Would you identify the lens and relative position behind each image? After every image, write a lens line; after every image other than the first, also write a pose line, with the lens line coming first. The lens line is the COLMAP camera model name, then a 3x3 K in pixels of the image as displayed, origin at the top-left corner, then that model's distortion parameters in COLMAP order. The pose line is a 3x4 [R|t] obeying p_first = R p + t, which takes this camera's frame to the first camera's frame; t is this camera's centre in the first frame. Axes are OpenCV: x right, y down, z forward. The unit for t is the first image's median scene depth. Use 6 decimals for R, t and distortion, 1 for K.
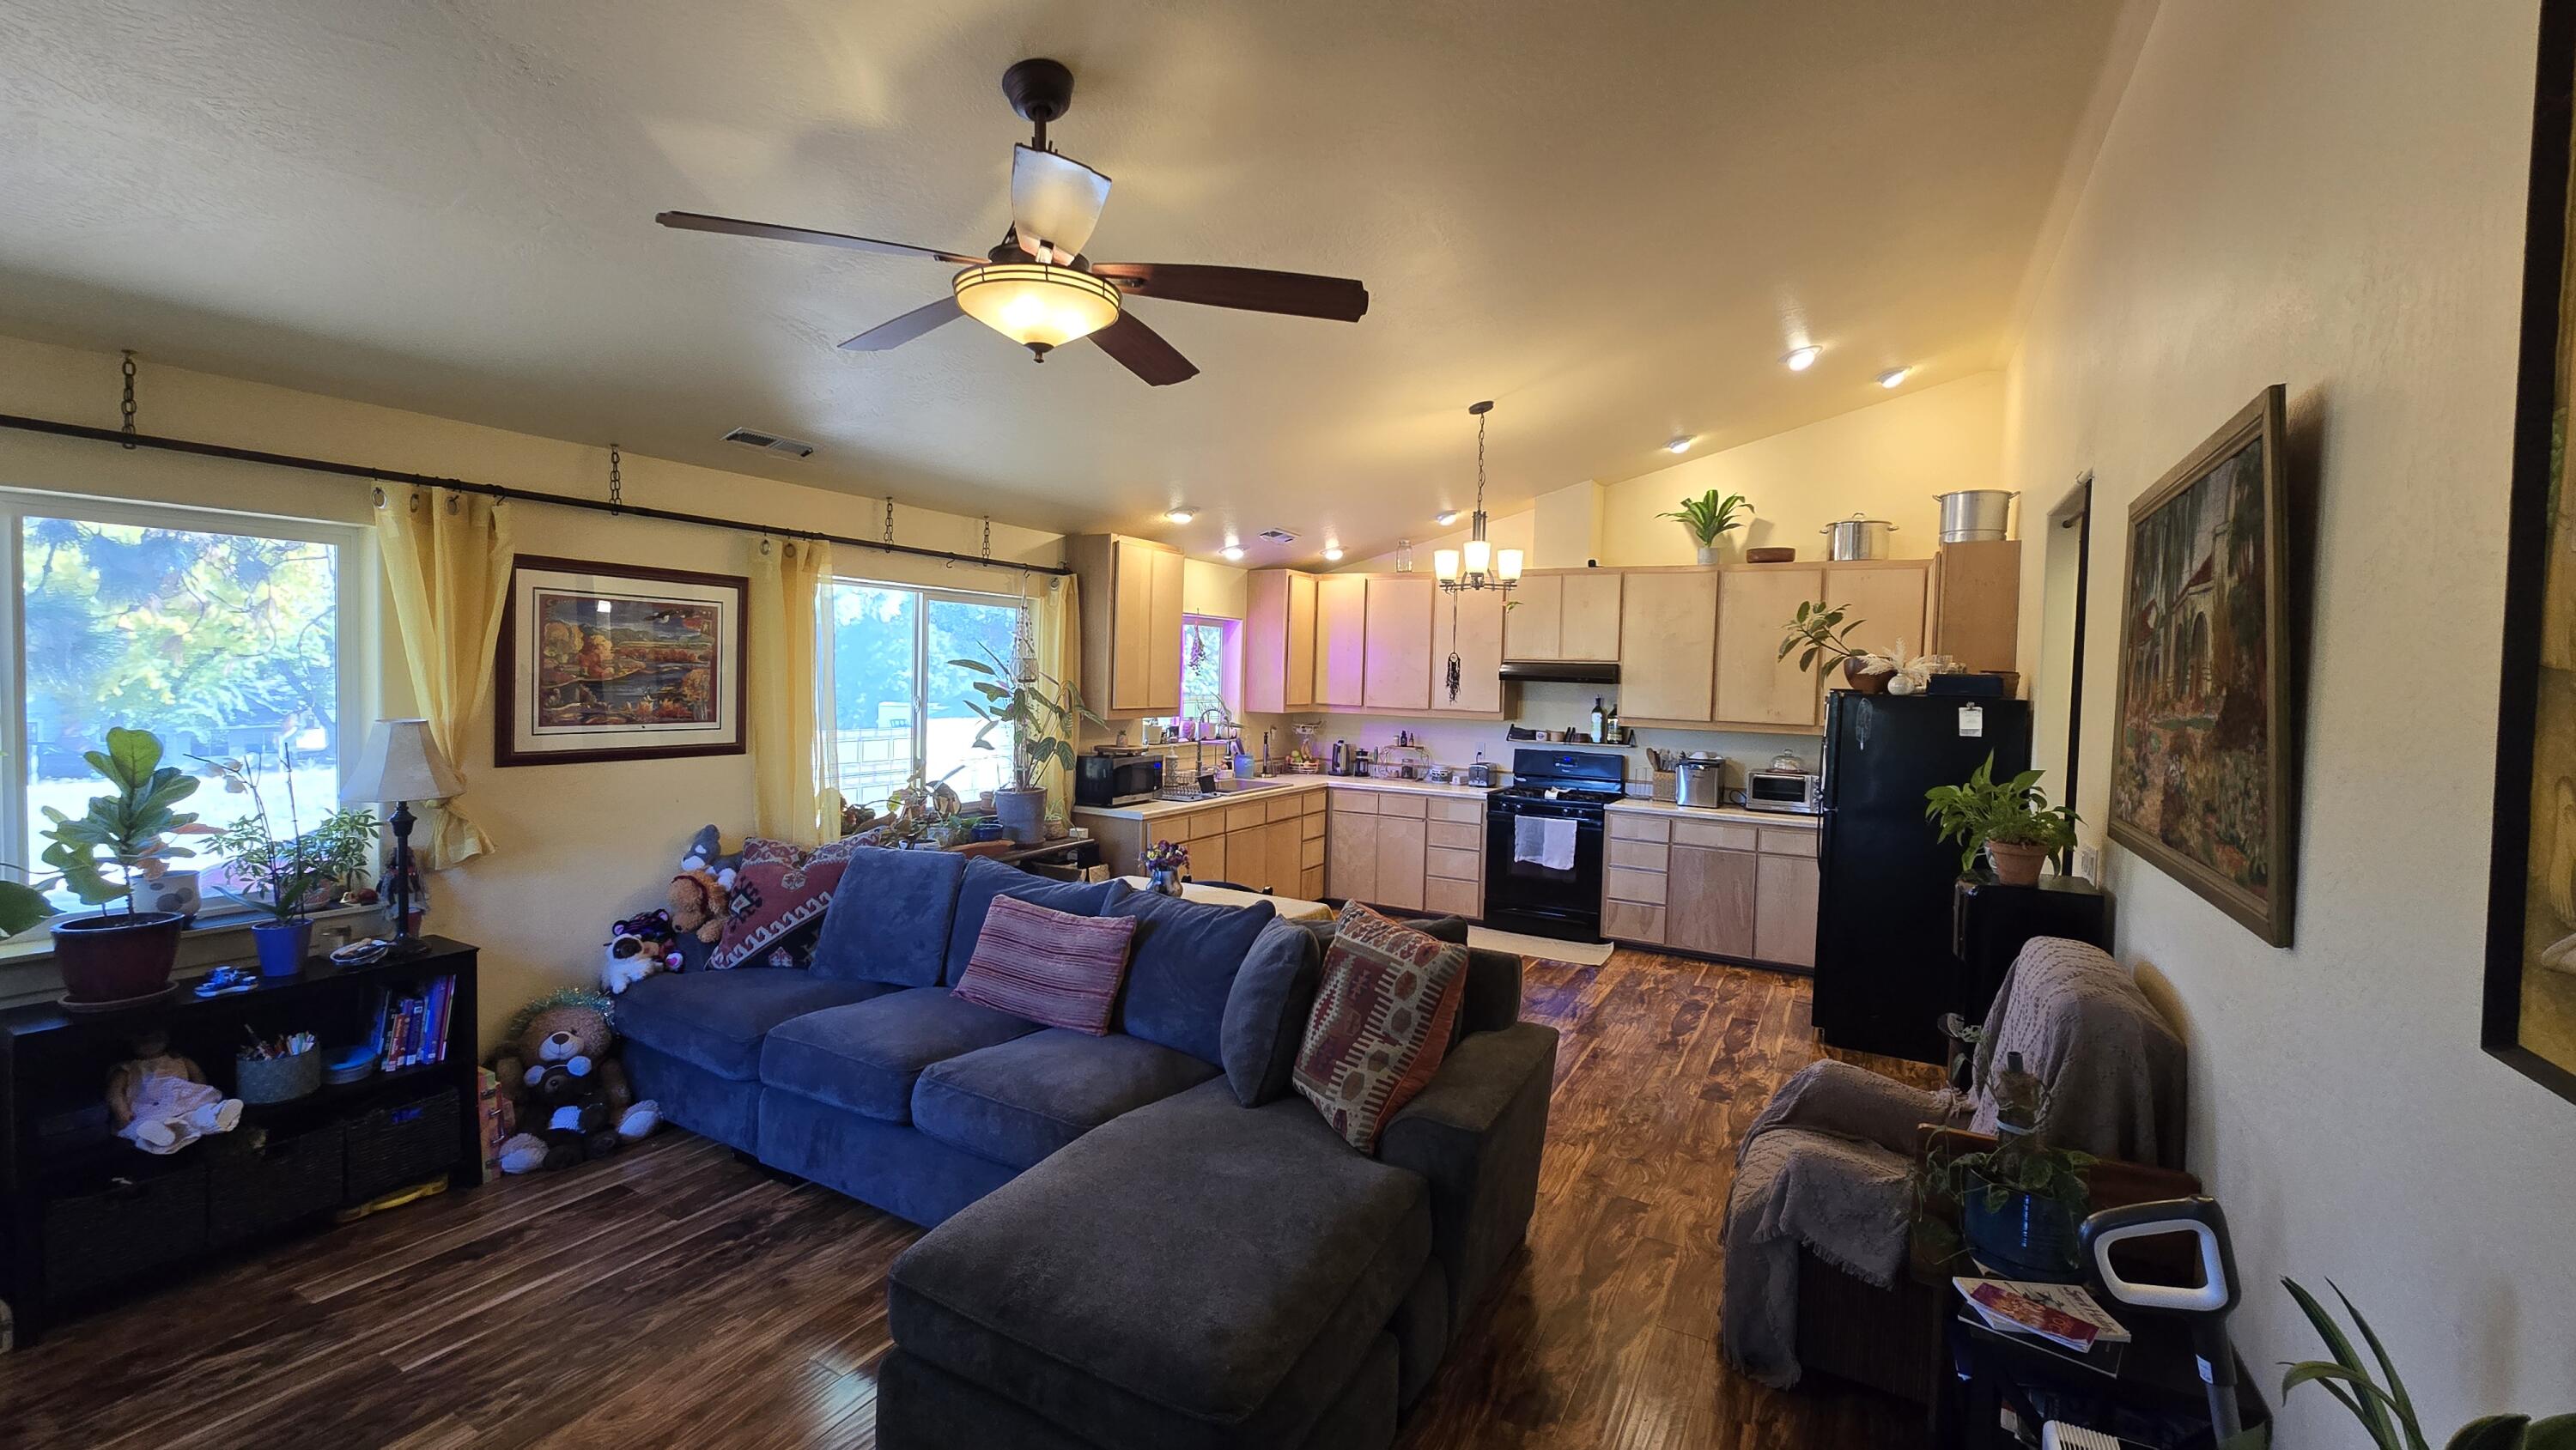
lens RADIAL K [[1053.8, 0, 1284.8], [0, 1053.8, 712.1], [0, 0, 1]] dist [-0.002346, -0.000386]
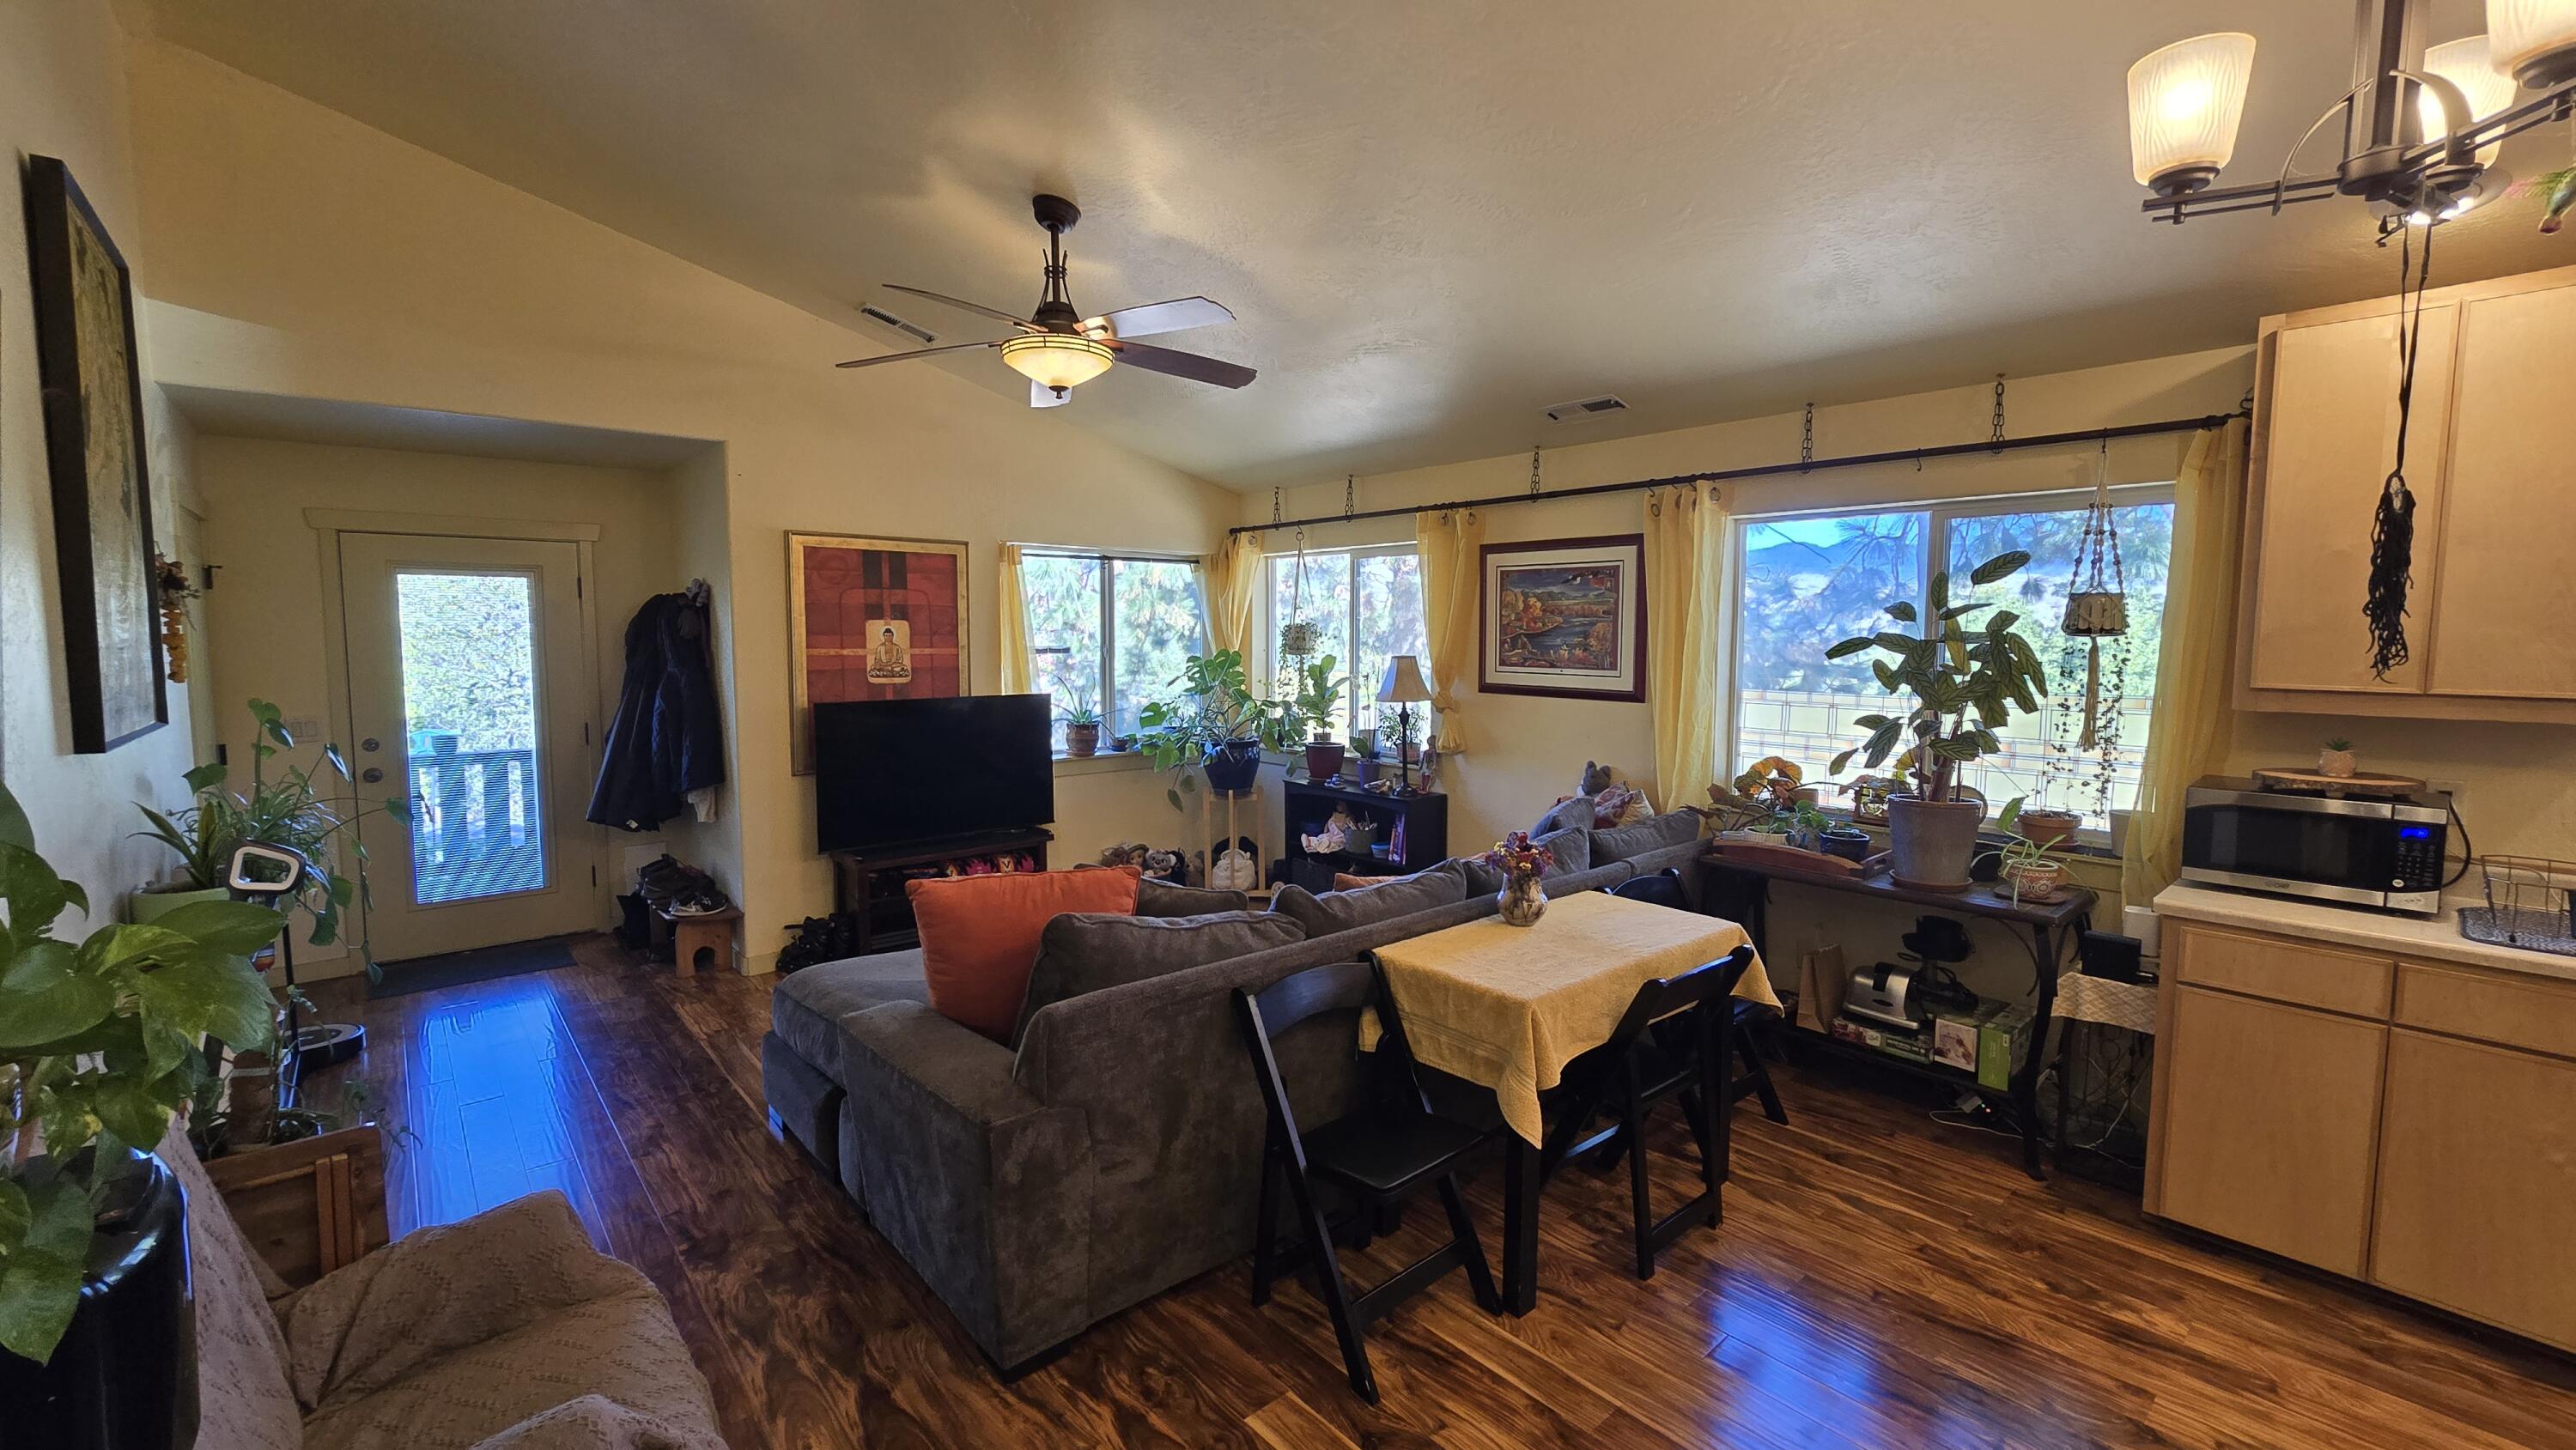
lens RADIAL K [[1053.8, 0, 1284.8], [0, 1053.8, 712.1], [0, 0, 1]] dist [-0.002346, -0.000386]
pose [[-0.331826, 0.059704, -0.941450, 0.620108], [-0.035605, 0.996491, 0.075744, -0.018657], [0.942669, 0.058654, -0.328536, 1.057667]]
